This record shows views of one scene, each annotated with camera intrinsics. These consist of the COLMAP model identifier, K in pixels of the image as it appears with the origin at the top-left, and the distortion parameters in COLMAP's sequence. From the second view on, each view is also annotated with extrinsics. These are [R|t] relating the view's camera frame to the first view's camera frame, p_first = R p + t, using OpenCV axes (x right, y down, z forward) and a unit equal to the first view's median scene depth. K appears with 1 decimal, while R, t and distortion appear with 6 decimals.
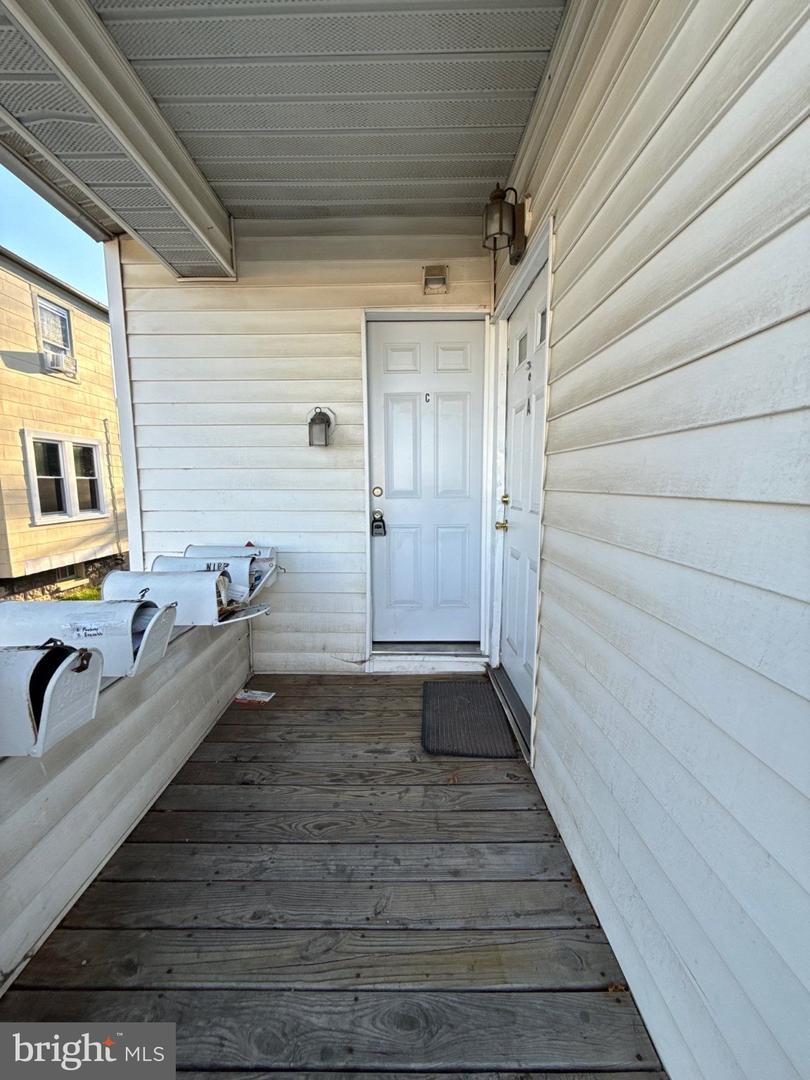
lens RADIAL K [[427.3, 0, 405.0], [0, 427.3, 540.0], [0, 0, 1]] dist [-0.005461, -0.000181]
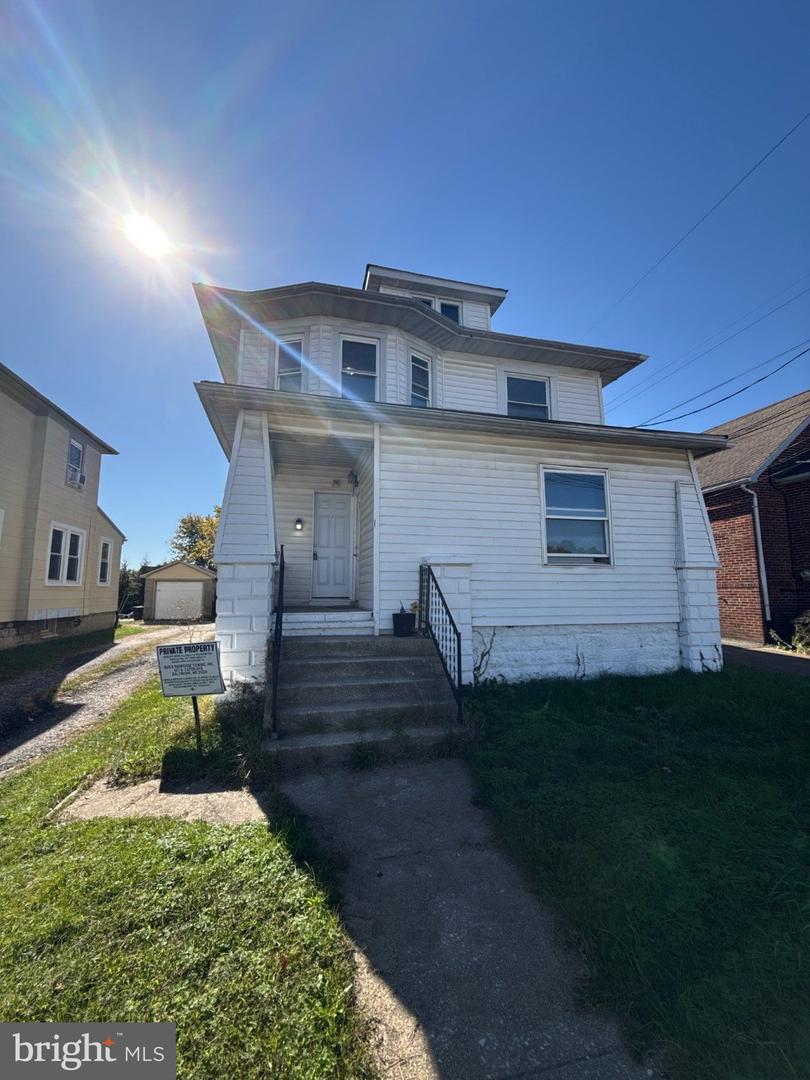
lens RADIAL K [[427.3, 0, 405.0], [0, 427.3, 540.0], [0, 0, 1]] dist [-0.005461, -0.000181]
pose [[0.967195, 0.040589, 0.250773, -0.214940], [0.026705, 0.965439, -0.259258, 0.664812], [-0.252629, 0.257450, 0.932683, -2.025233]]
